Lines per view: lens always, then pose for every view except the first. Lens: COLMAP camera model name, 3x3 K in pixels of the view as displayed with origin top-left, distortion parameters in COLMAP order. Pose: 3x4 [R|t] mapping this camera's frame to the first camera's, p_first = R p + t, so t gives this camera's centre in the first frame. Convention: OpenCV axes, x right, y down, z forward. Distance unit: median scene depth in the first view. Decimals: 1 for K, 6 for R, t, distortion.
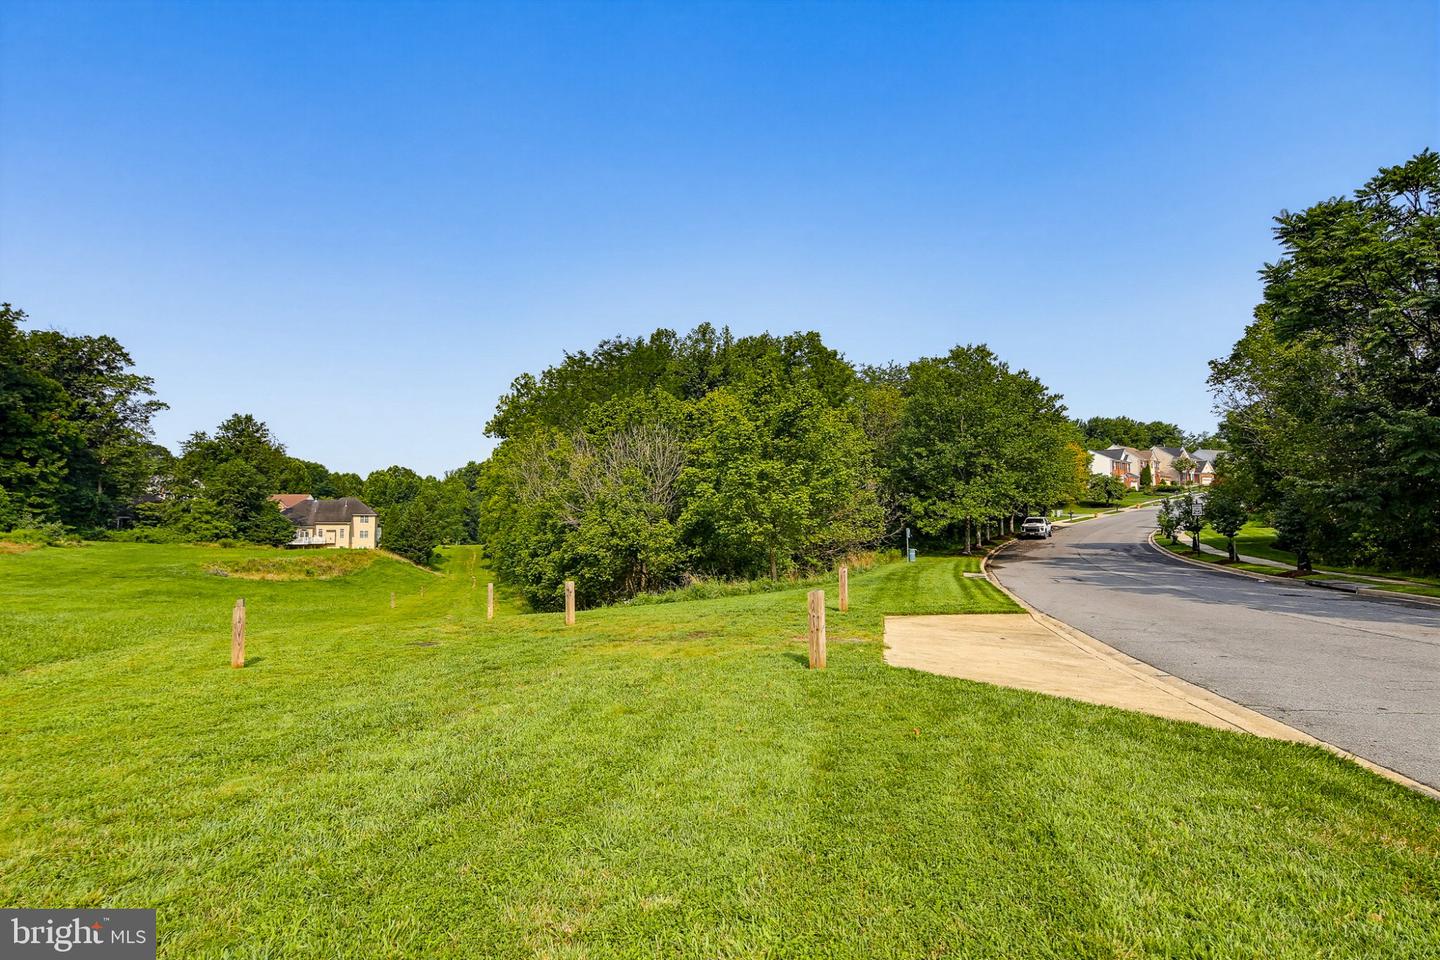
lens RADIAL K [[691.4, 0, 726.2], [0, 691.4, 482.1], [0, 0, 1]] dist [-0.000404, -0.002135]
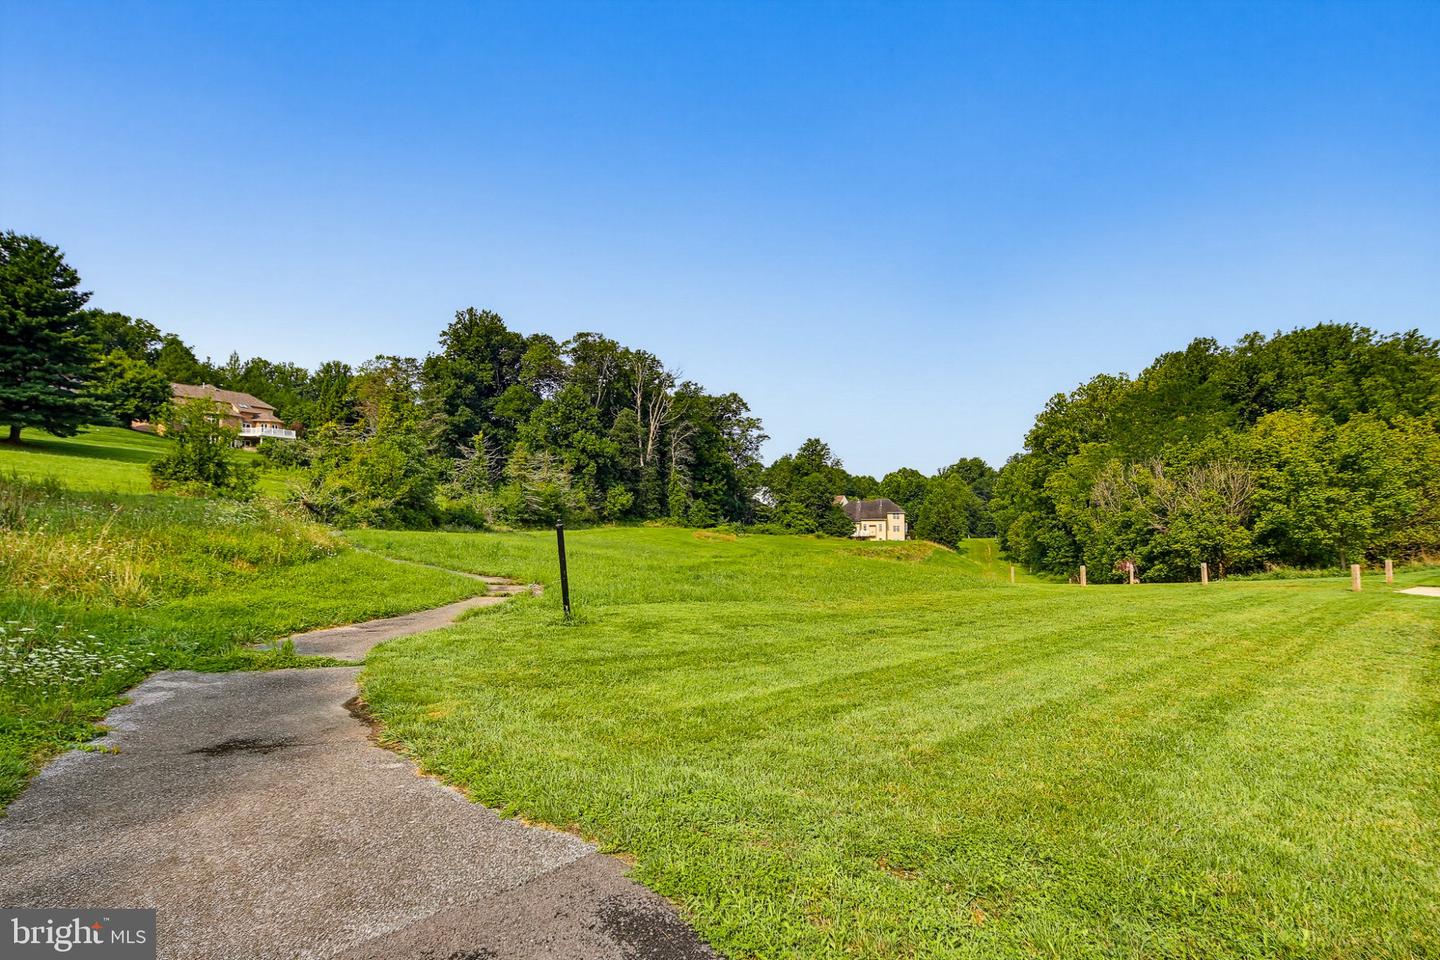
lens RADIAL K [[691.4, 0, 726.2], [0, 691.4, 482.1], [0, 0, 1]] dist [-0.000404, -0.002135]
pose [[0.782717, -0.037122, -0.621270, -0.012356], [0.043428, 0.999044, -0.004981, -0.030218], [0.620861, -0.023082, 0.783581, -0.306316]]
